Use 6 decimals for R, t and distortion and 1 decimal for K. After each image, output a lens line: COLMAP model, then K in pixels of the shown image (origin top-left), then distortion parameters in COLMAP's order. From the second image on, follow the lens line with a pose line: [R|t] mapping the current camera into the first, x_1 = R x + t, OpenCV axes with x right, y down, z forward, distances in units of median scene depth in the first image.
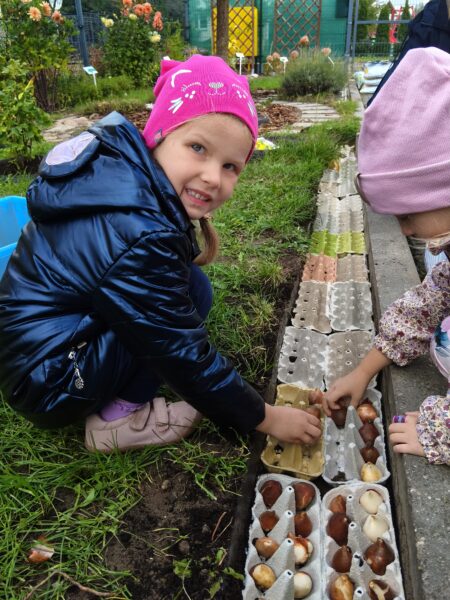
lens RADIAL K [[502.1, 0, 225.0], [0, 502.1, 300.0], [0, 0, 1]] dist [0.060737, -0.124134]
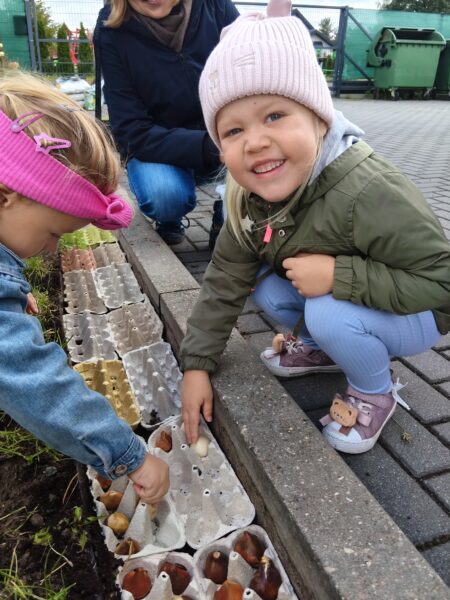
lens RADIAL K [[502.1, 0, 225.0], [0, 502.1, 300.0], [0, 0, 1]] dist [0.060737, -0.124134]
pose [[0.848743, -0.186708, 0.494748, -0.087300], [0.204876, 0.978625, 0.017848, 0.066749], [-0.487506, 0.086214, 0.868853, -0.024697]]
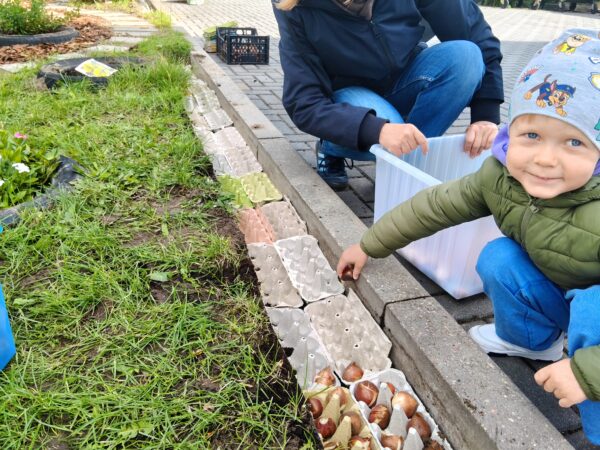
lens RADIAL K [[502.1, 0, 300.0], [0, 502.1, 225.0], [0, 0, 1]] dist [0.060737, -0.124134]
pose [[0.853731, -0.171373, 0.491707, -0.195400], [0.151359, 0.985190, 0.080567, -0.137591], [-0.498232, 0.005641, 0.867026, 0.209938]]
